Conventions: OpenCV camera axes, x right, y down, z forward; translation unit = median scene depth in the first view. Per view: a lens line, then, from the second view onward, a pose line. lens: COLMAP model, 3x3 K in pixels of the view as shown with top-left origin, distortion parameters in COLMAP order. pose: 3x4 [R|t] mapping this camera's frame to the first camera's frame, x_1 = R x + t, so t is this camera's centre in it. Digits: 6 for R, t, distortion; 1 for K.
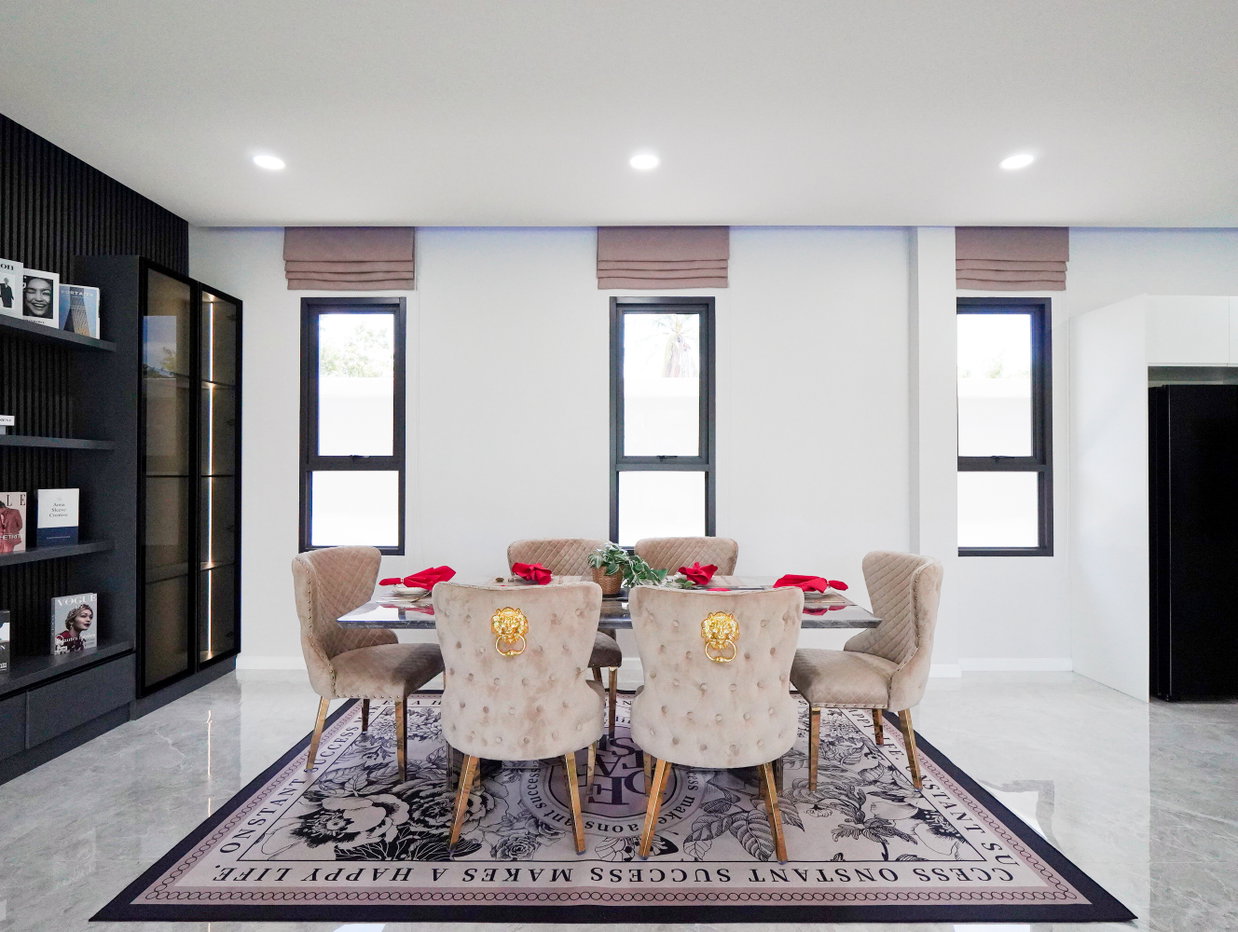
lens RADIAL K [[670.6, 0, 619.0], [0, 670.6, 466.0], [0, 0, 1]] dist [-0.000531, -0.000870]
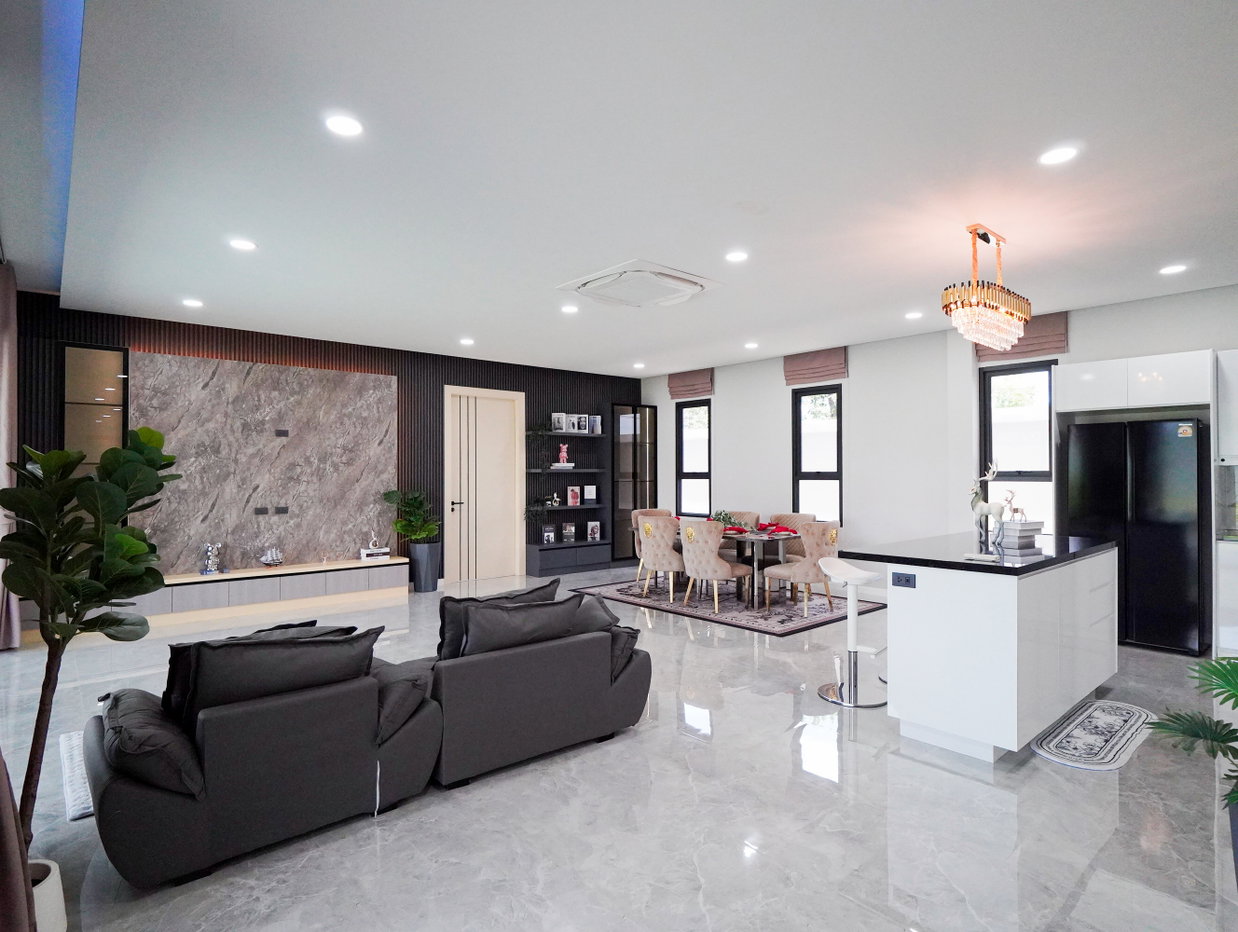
lens RADIAL K [[604.4, 0, 619.0], [0, 604.4, 466.0], [0, 0, 1]] dist [0.000141, -0.000110]
pose [[0.669037, -0.010067, -0.743161, 1.165663], [0.011064, 0.999932, -0.003585, -0.039308], [0.743147, -0.005824, 0.669103, -0.655495]]
